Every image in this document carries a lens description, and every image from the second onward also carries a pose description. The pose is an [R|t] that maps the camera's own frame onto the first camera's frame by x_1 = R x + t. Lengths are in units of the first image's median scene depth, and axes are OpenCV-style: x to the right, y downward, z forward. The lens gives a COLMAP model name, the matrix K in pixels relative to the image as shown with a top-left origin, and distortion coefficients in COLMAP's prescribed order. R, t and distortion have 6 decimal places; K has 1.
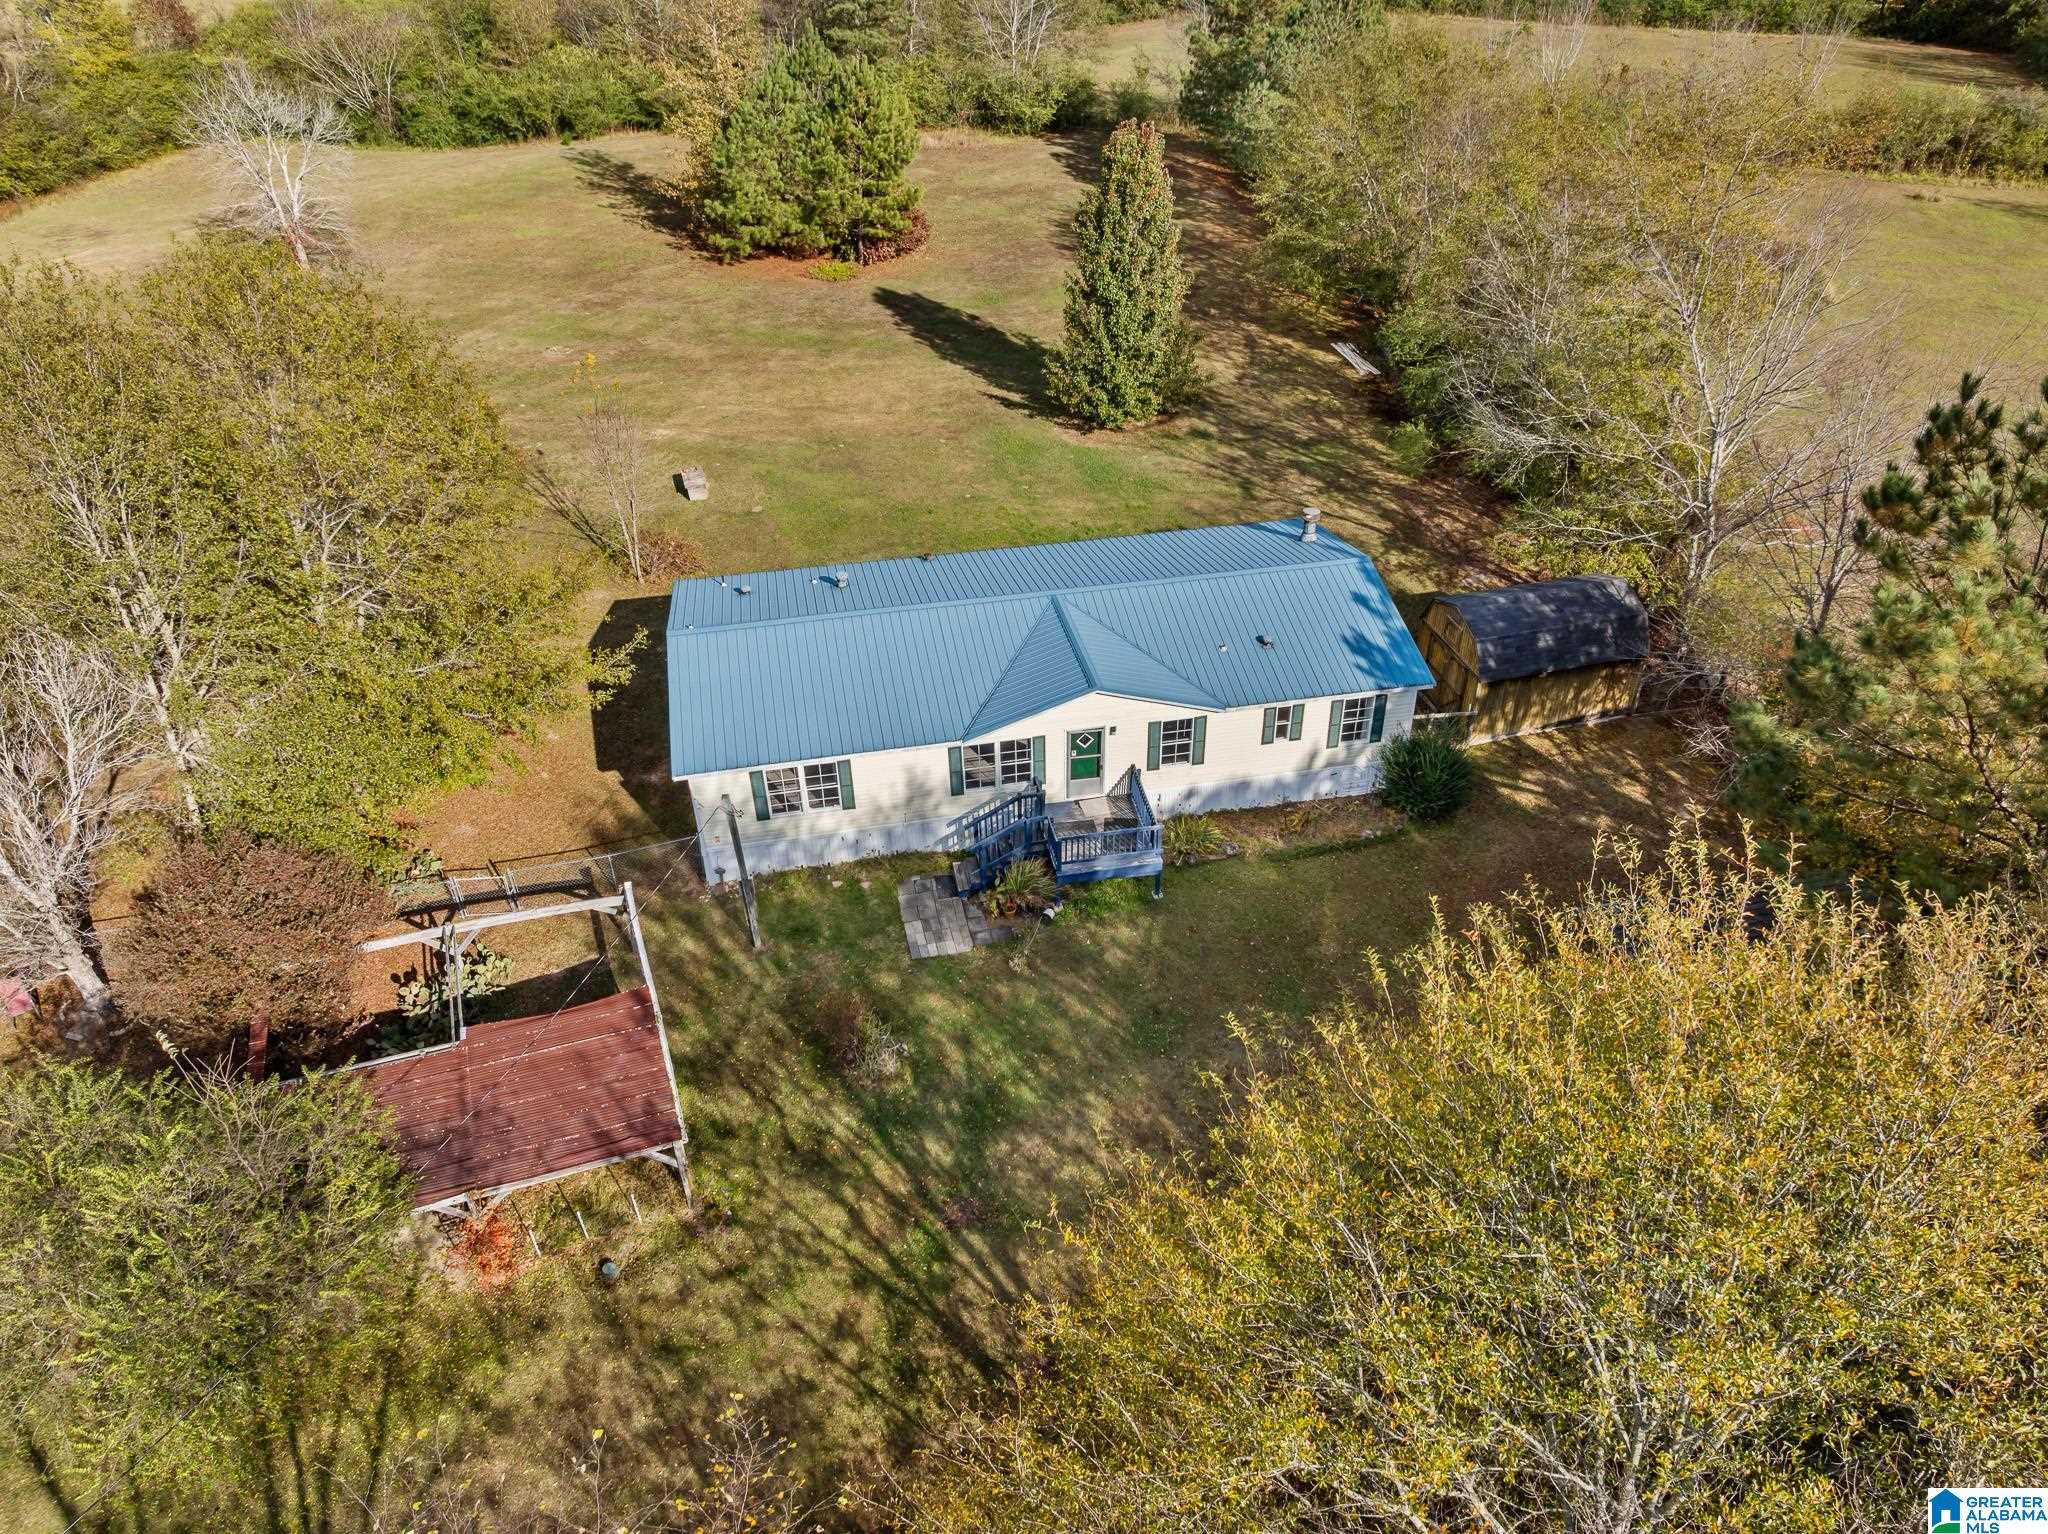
lens RADIAL K [[1449.4, 0, 1024.0], [0, 1449.4, 767.0], [0, 0, 1]] dist [-0.039935, 0.002982]
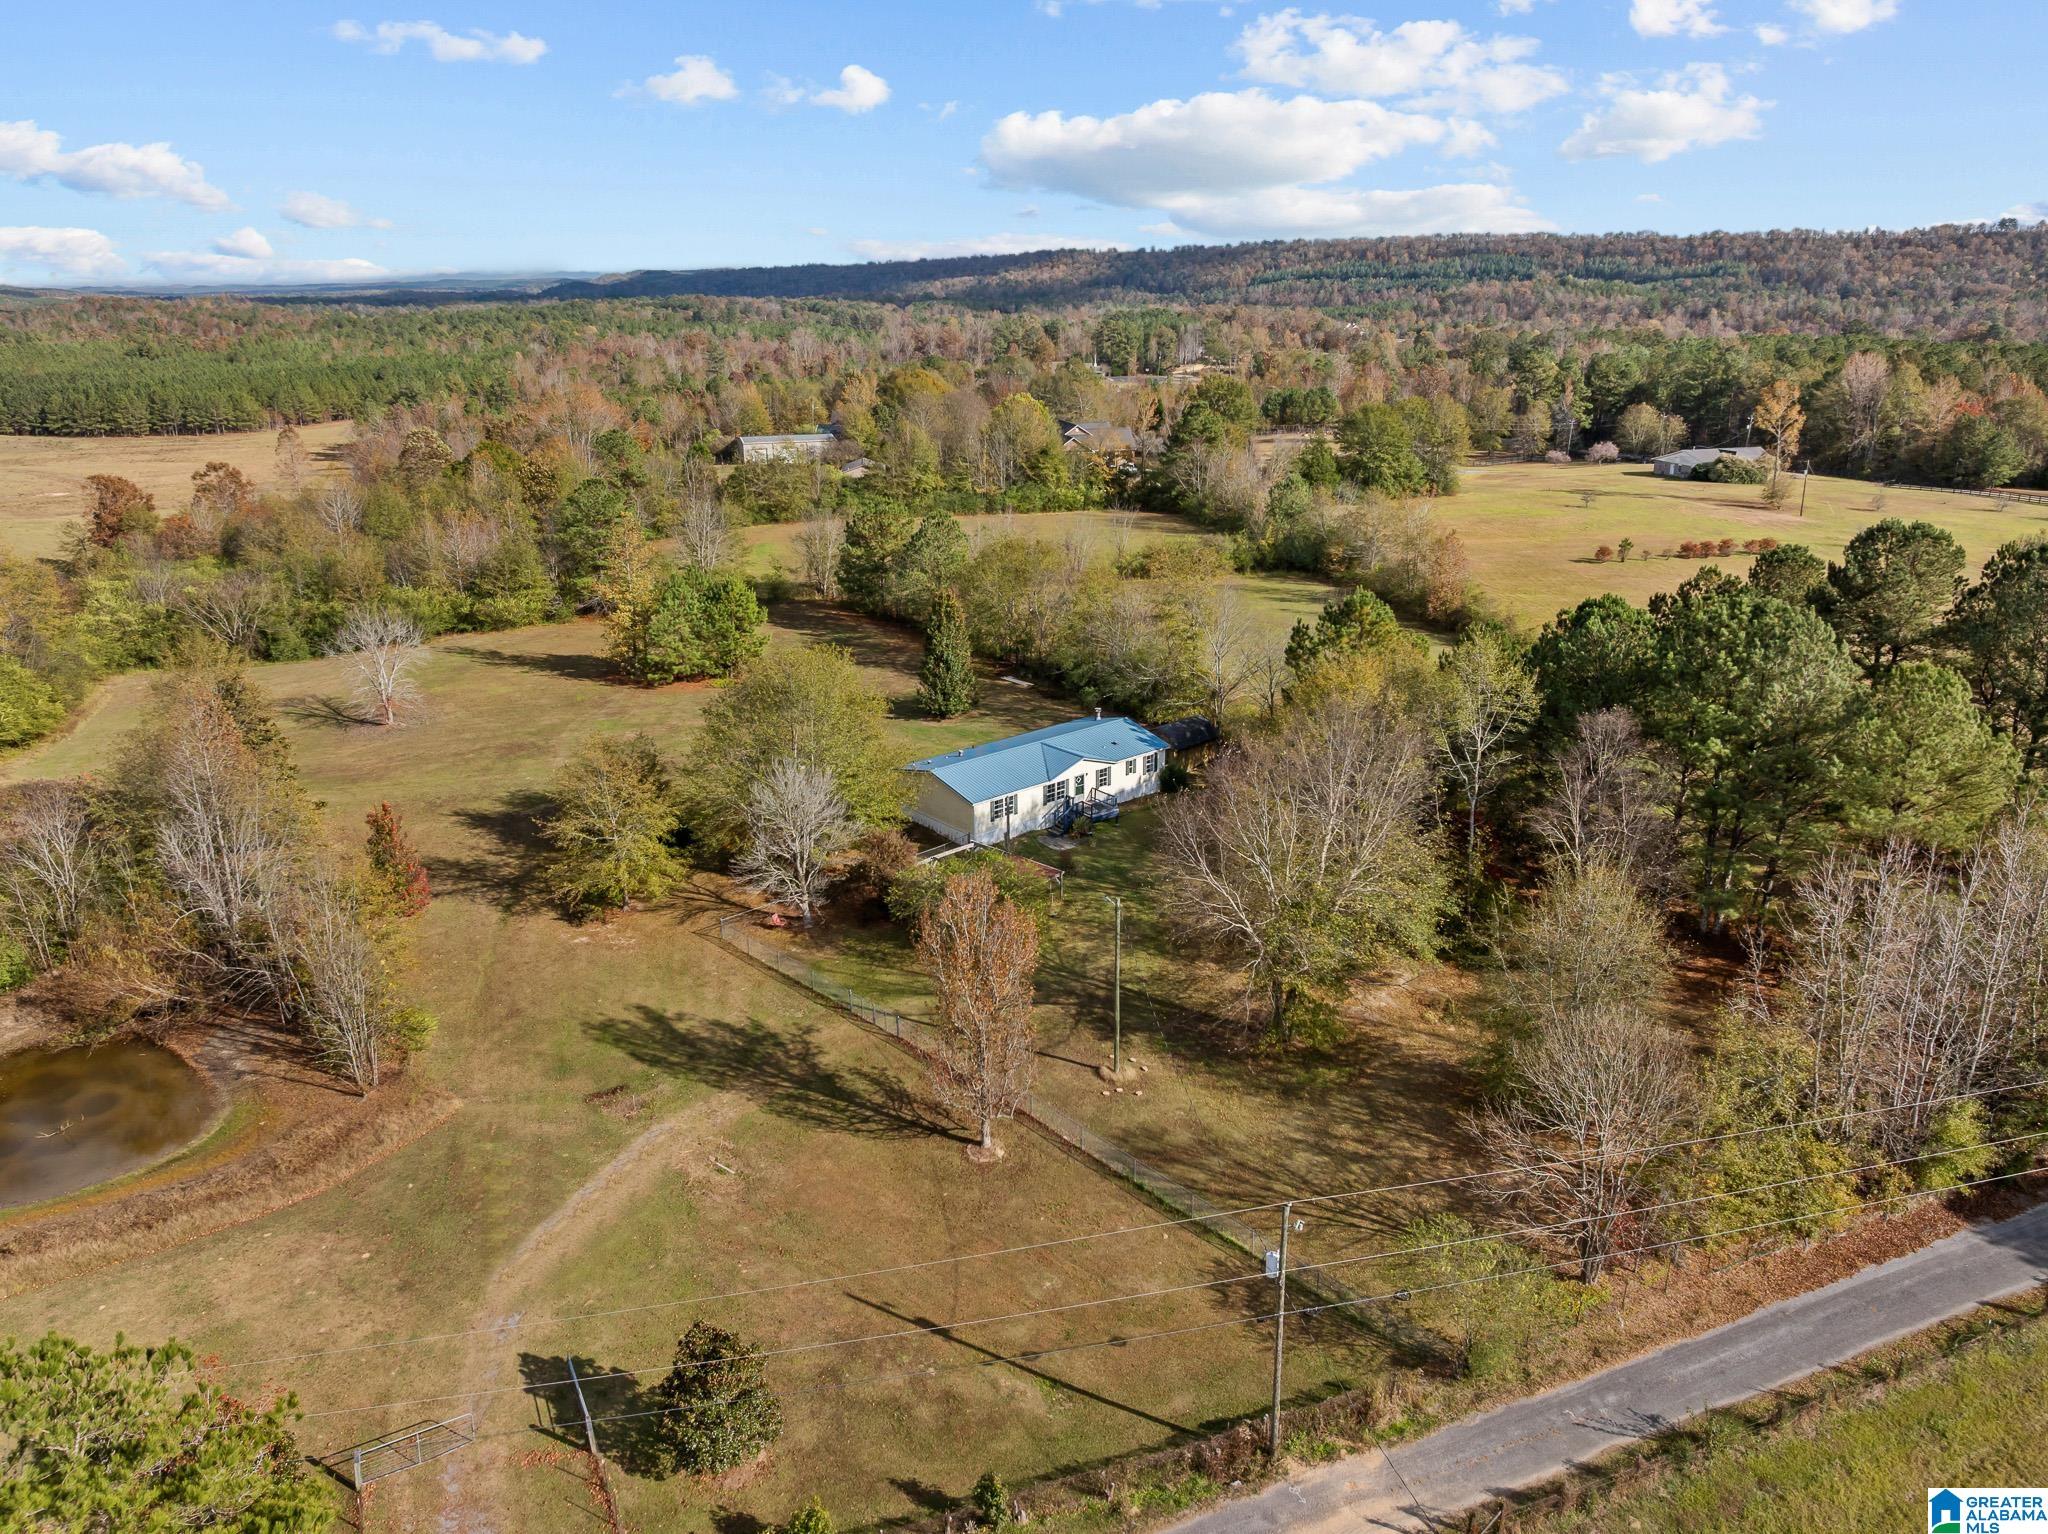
lens RADIAL K [[1449.4, 0, 1024.0], [0, 1449.4, 767.0], [0, 0, 1]] dist [-0.039935, 0.002982]
pose [[0.872238, -0.151704, 0.464959, -1.392005], [0.282283, 0.932500, -0.225299, 0.578025], [-0.399396, 0.327764, 0.856185, -1.441715]]
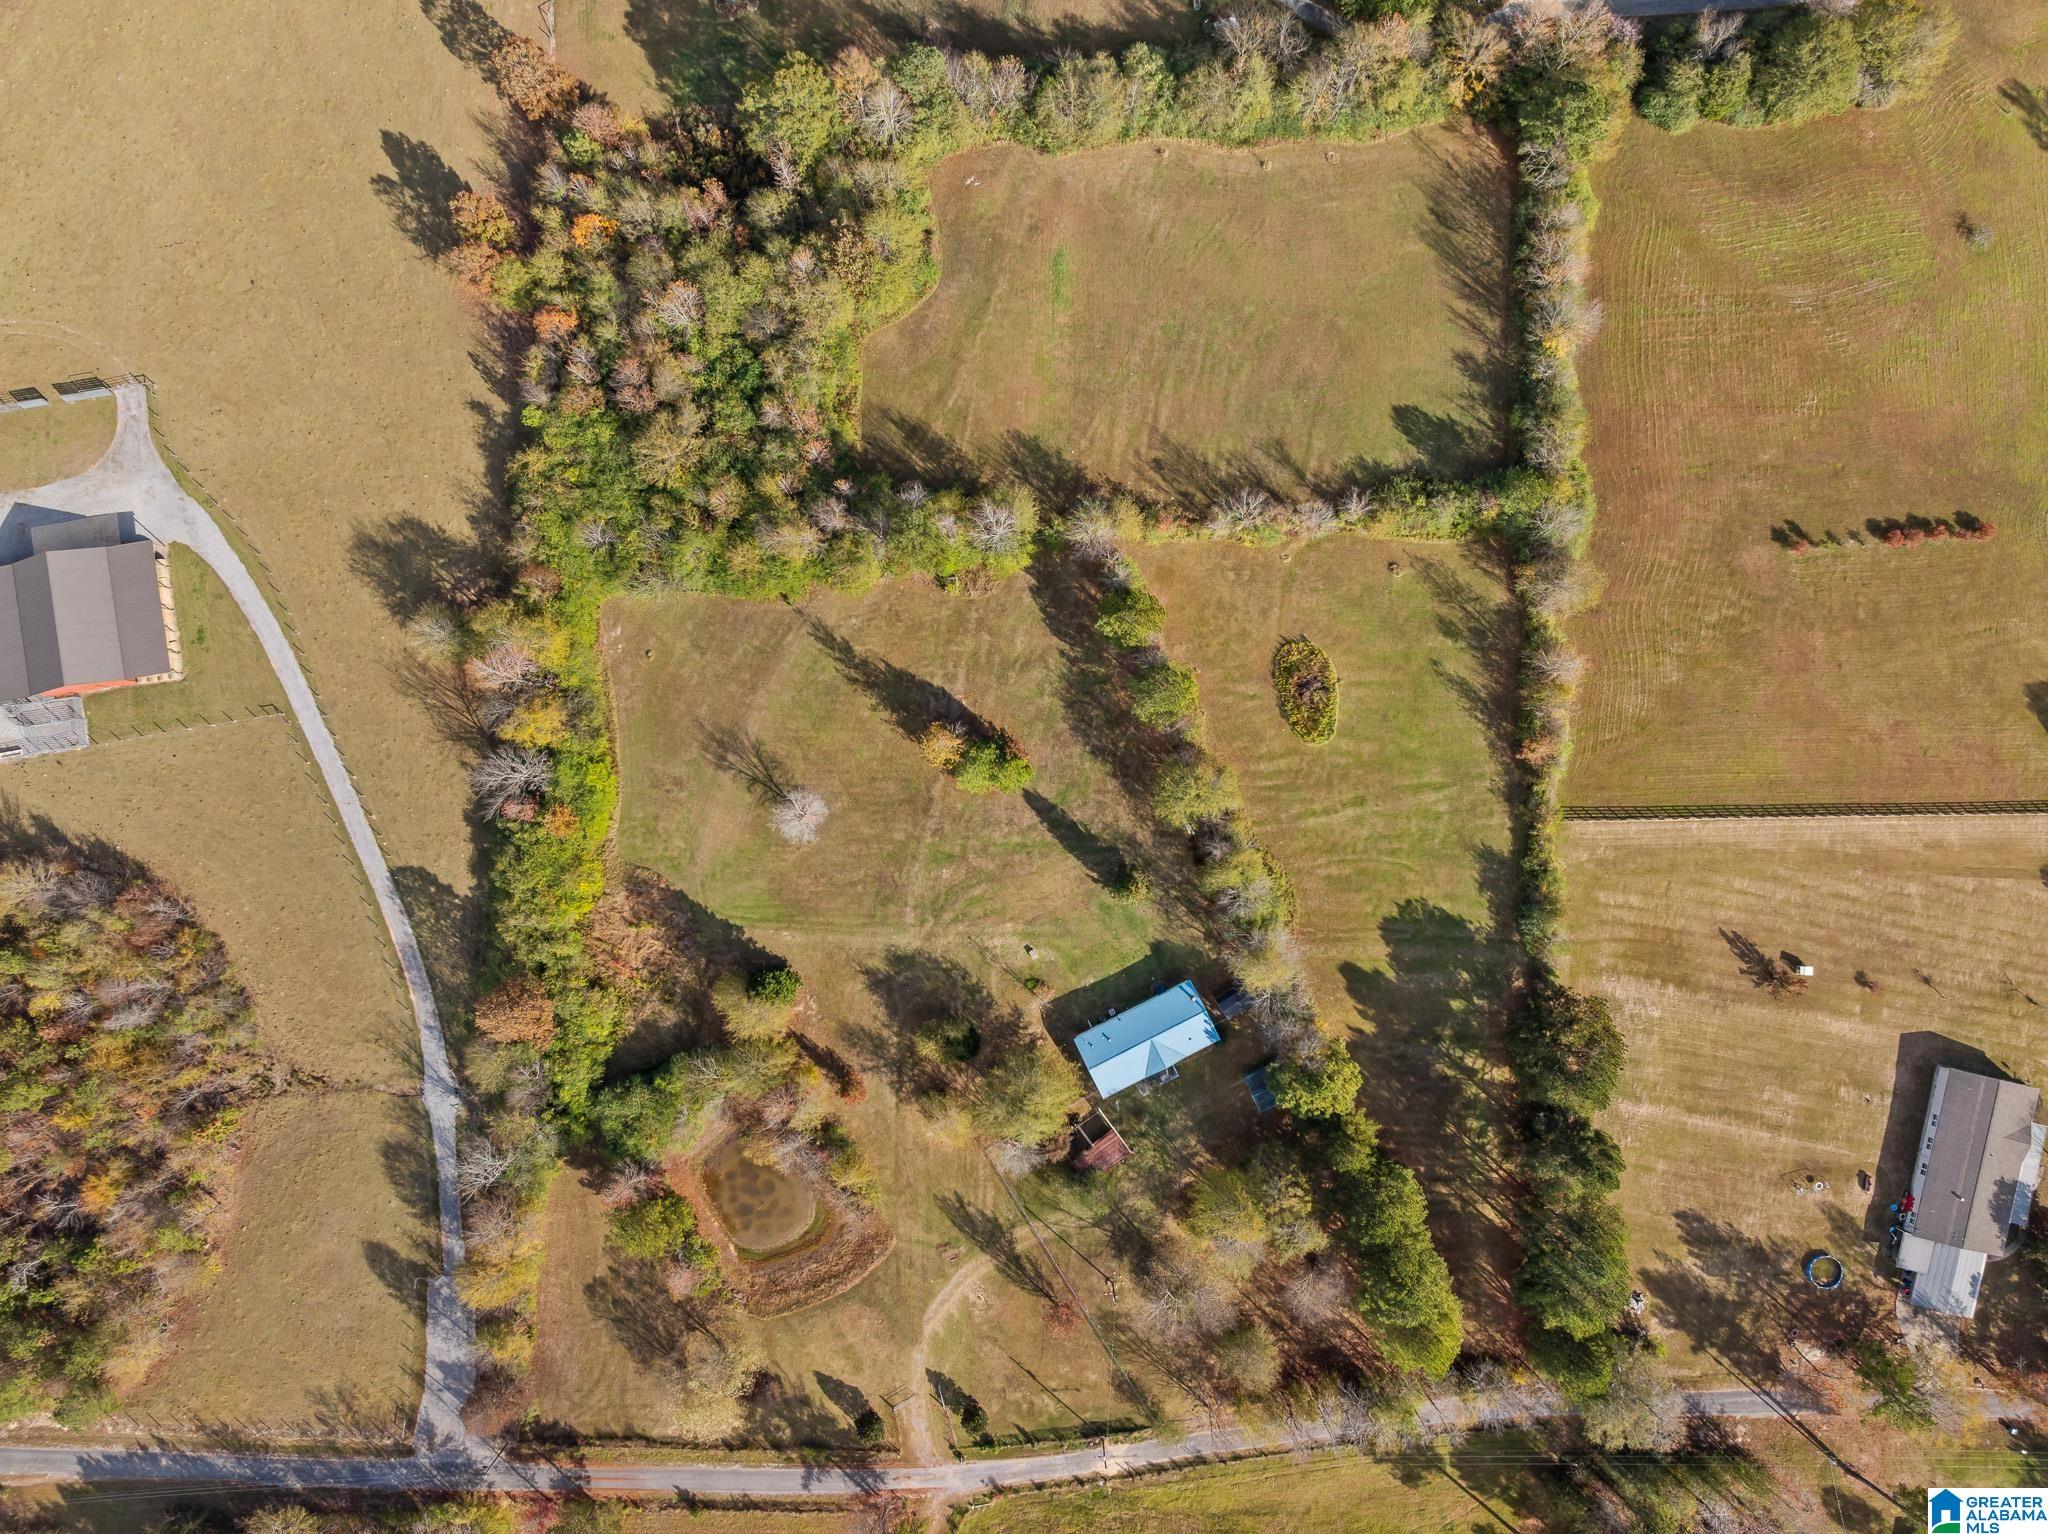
lens RADIAL K [[1450.0, 0, 1024.0], [0, 1450.0, 767.0], [0, 0, 1]] dist [-0.060046, 0.037173]
pose [[0.962591, -0.270474, 0.016223, -0.287606], [0.151939, 0.588374, 0.794186, -5.391709], [-0.224352, -0.762011, 0.607459, -1.509984]]
